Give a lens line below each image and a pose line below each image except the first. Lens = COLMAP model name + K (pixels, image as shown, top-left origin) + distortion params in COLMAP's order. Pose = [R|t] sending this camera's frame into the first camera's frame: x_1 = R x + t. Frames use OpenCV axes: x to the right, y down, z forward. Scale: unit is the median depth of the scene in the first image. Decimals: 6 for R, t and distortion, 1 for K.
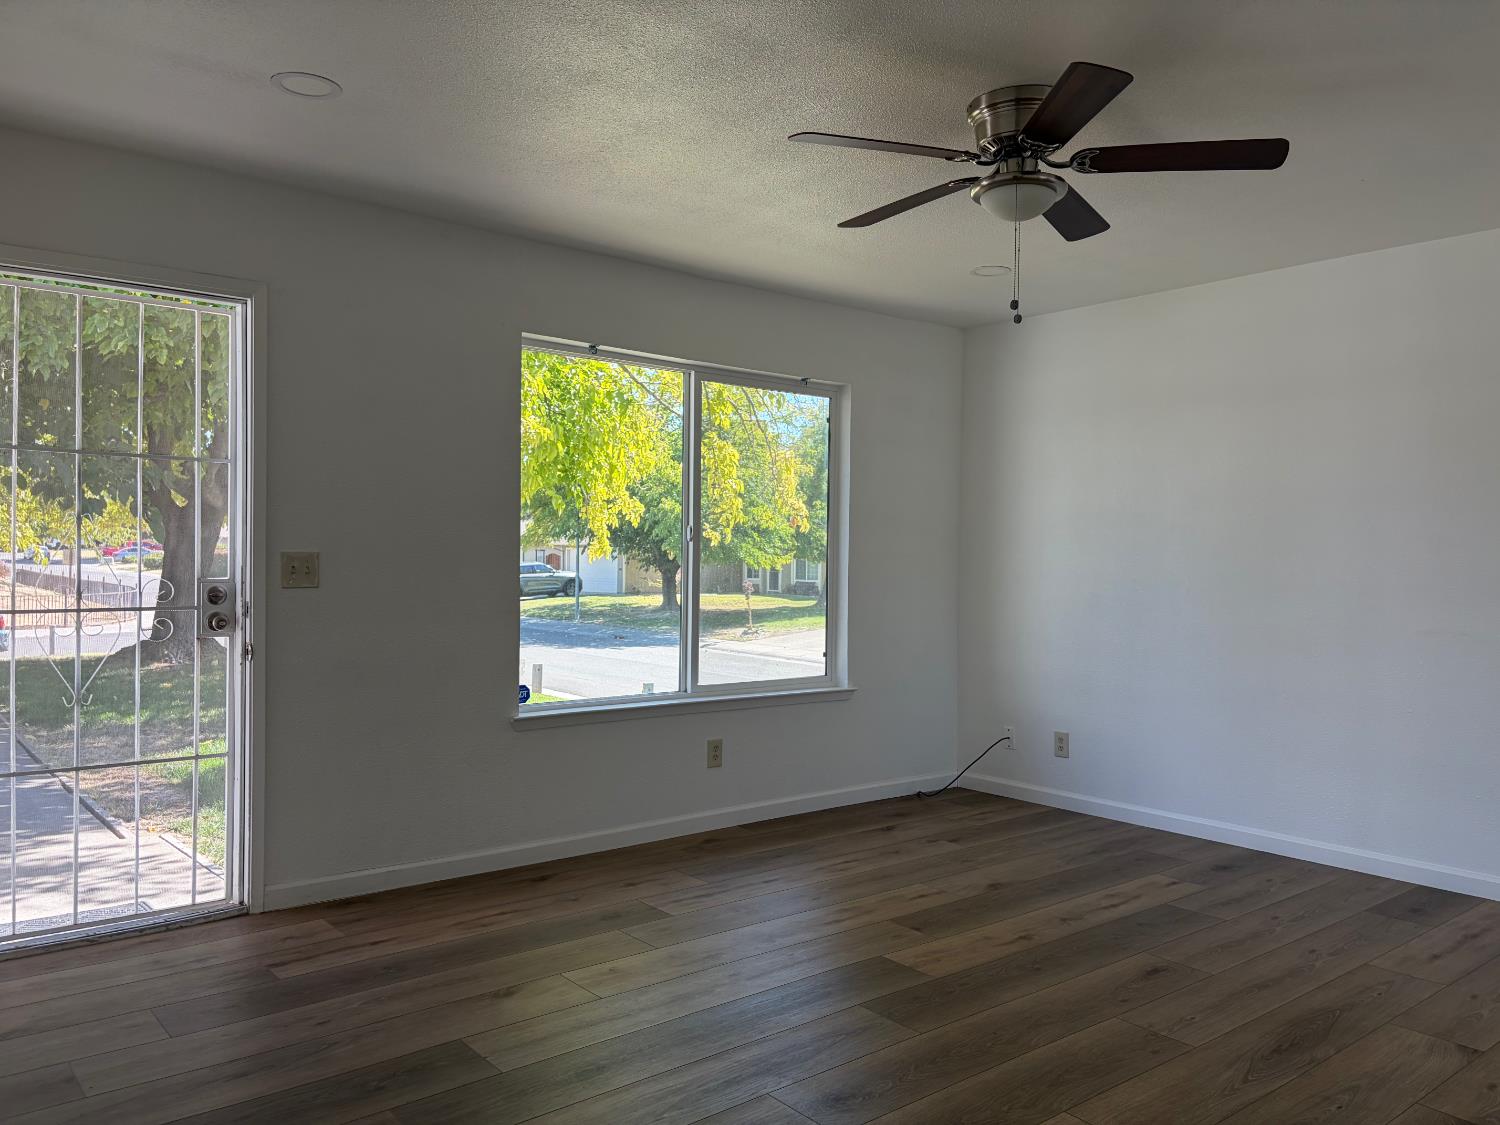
lens RADIAL K [[1136.0, 0, 750.0], [0, 1136.0, 562.5], [0, 0, 1]] dist [0.007598, -0.004918]
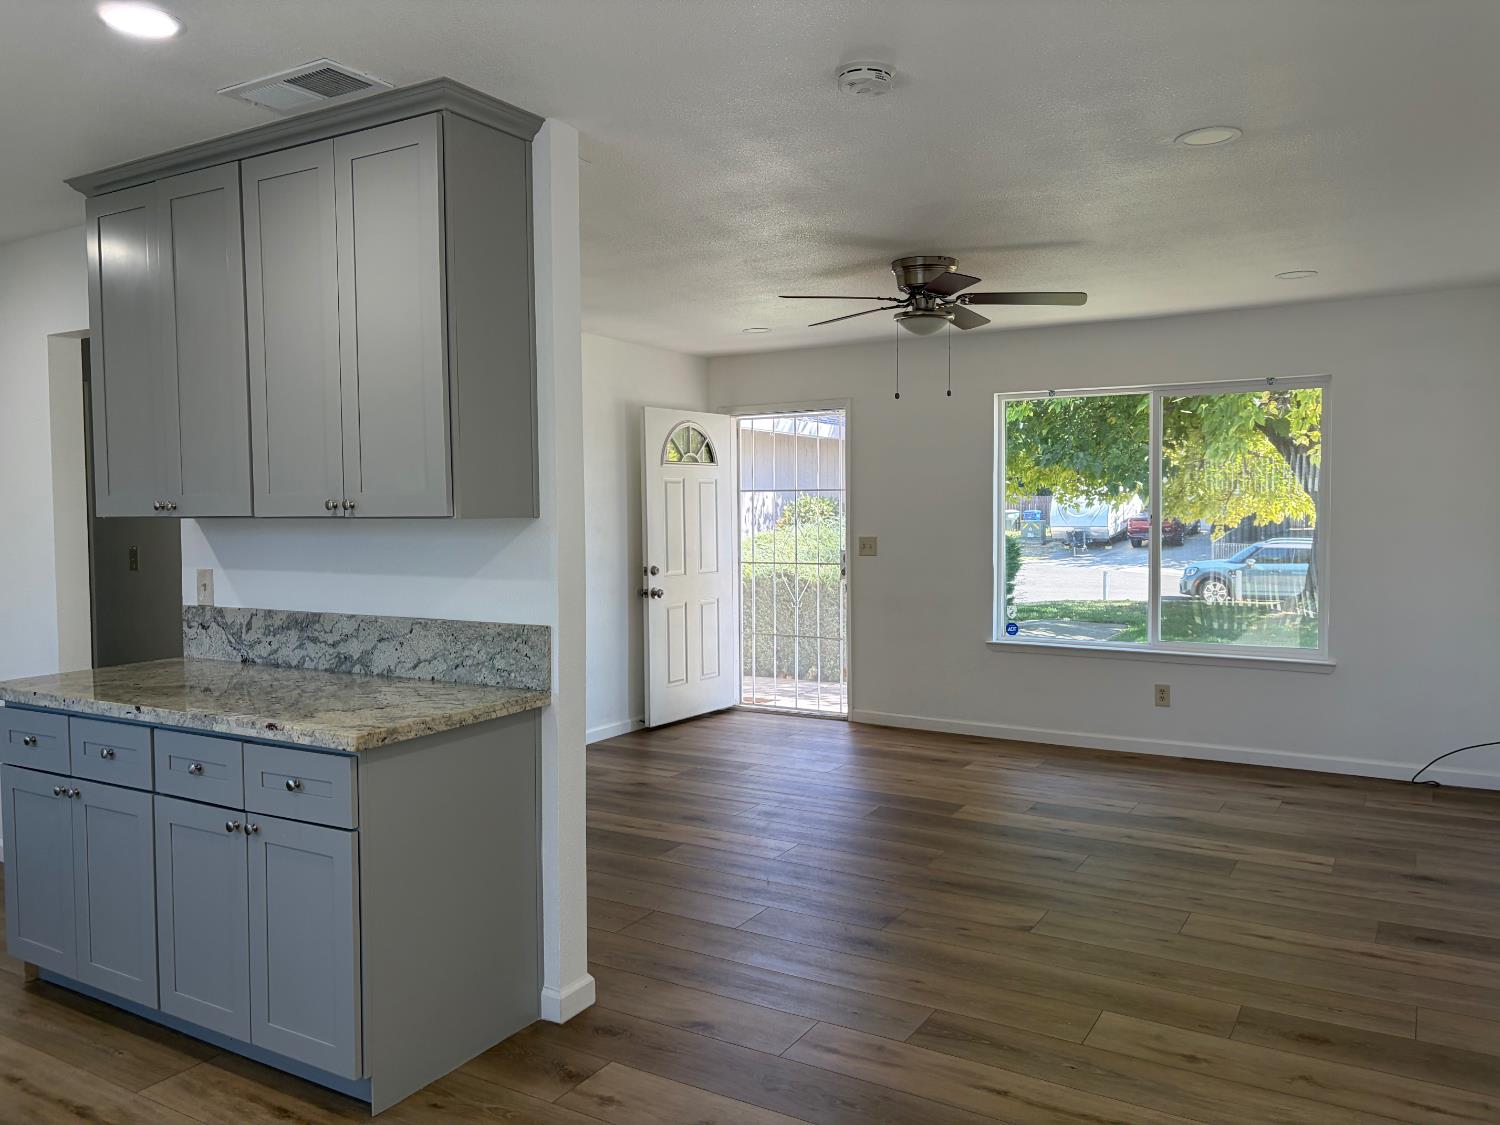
lens RADIAL K [[1121.2, 0, 748.3], [0, 1121.2, 572.4], [0, 0, 1]] dist [0.083885, -0.141943]
pose [[0.336905, 0.039015, -0.940730, 1.252292], [0.004687, 0.999059, 0.043113, -0.030781], [0.941527, -0.018934, 0.336405, 0.187890]]
